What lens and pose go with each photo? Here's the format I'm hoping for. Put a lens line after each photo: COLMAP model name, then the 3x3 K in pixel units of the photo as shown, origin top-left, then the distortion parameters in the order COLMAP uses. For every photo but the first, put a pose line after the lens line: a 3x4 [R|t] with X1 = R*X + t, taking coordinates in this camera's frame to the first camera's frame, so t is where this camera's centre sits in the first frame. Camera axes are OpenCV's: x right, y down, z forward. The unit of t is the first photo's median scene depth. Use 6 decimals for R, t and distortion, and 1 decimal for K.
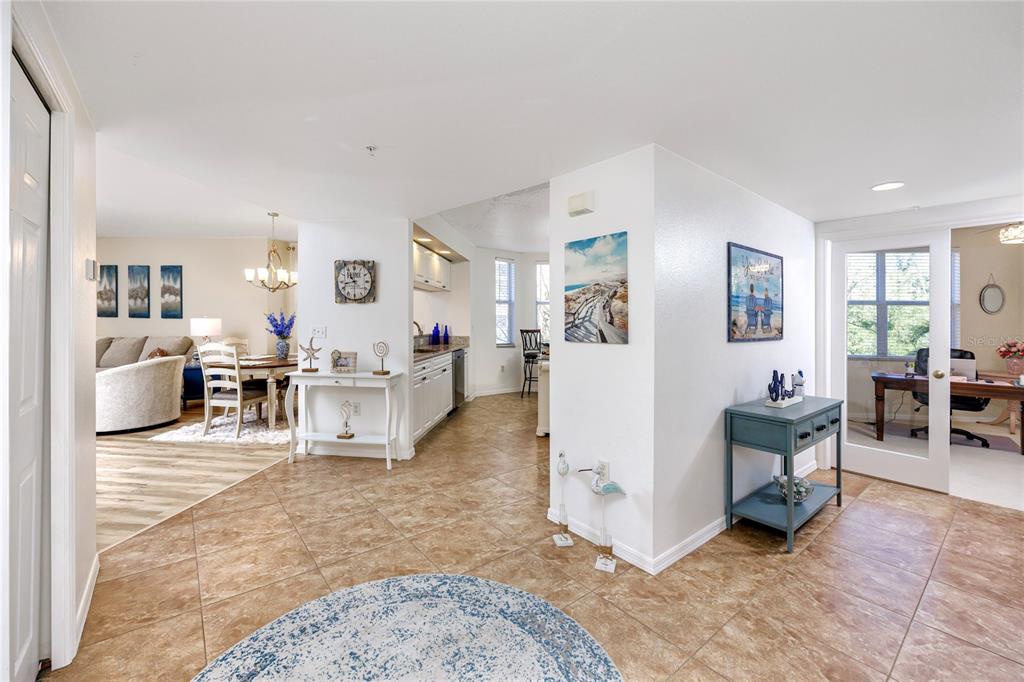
lens RADIAL K [[431.2, 0, 488.0], [0, 431.2, 316.1], [0, 0, 1]] dist [-0.000696, -0.000305]
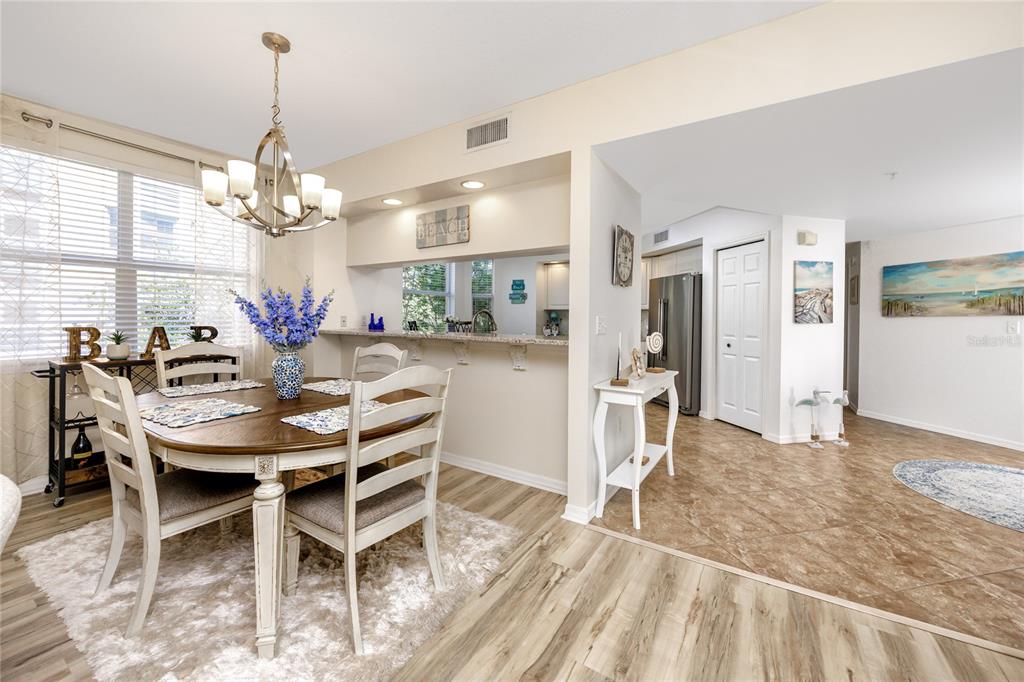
lens RADIAL K [[409.3, 0, 512.5], [0, 409.3, 314.1], [0, 0, 1]] dist [-0.001314, 0.000140]
pose [[0.401112, -0.004375, 0.916019, -0.898595], [-0.011090, 0.999892, 0.009631, 0.011861], [-0.915962, -0.014021, 0.401020, 0.760731]]
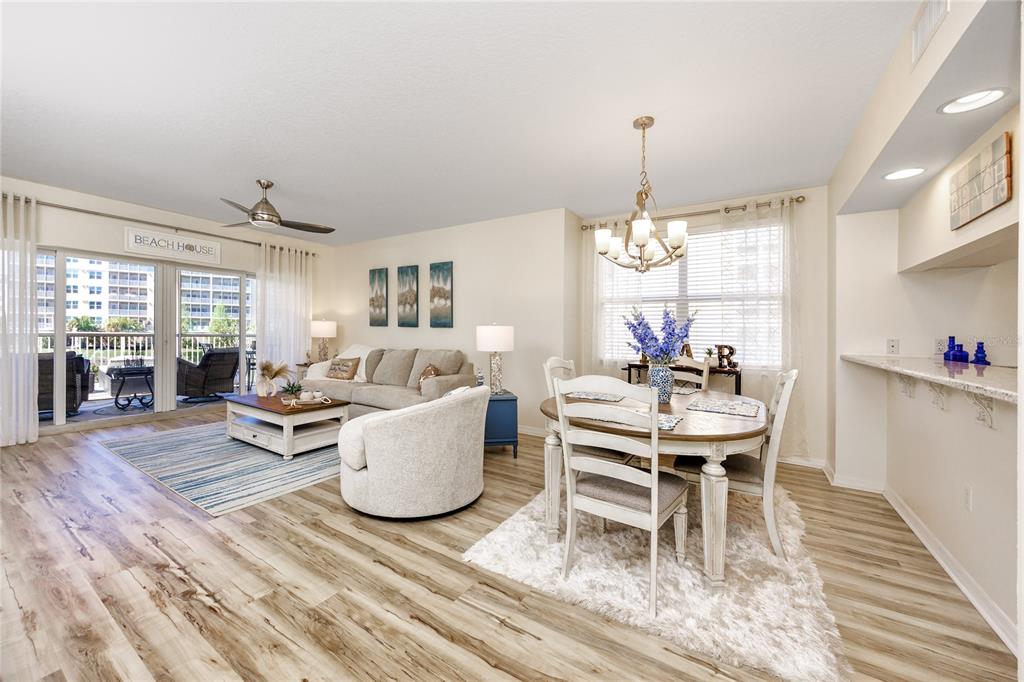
lens RADIAL K [[390.4, 0, 475.2], [0, 390.4, 331.7], [0, 0, 1]] dist [-0.001727, -0.000170]
pose [[0.898933, 0.004464, -0.438064, -0.560551], [-0.002504, 0.999984, 0.005052, 0.015304], [0.438079, -0.003445, 0.898930, 0.577740]]
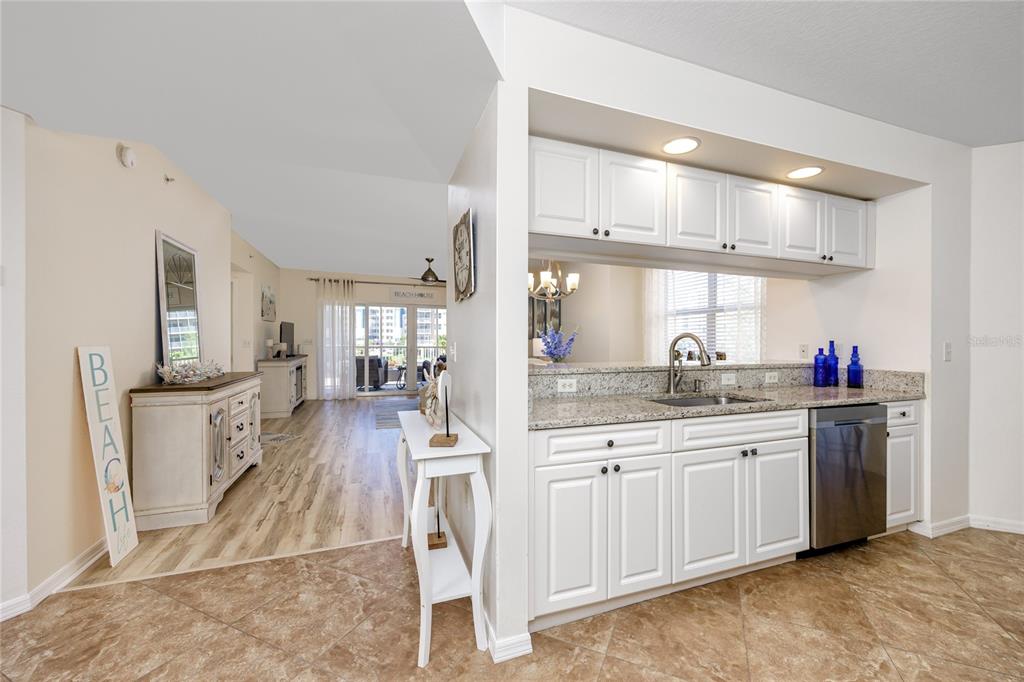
lens RADIAL K [[395.6, 0, 518.4], [0, 395.6, 348.8], [0, 0, 1]] dist [-0.002517, -0.000178]
pose [[0.485083, 0.006155, -0.874446, 0.133457], [0.011723, 0.999840, 0.013541, 0.022144], [0.874389, -0.016820, 0.484933, 0.704731]]
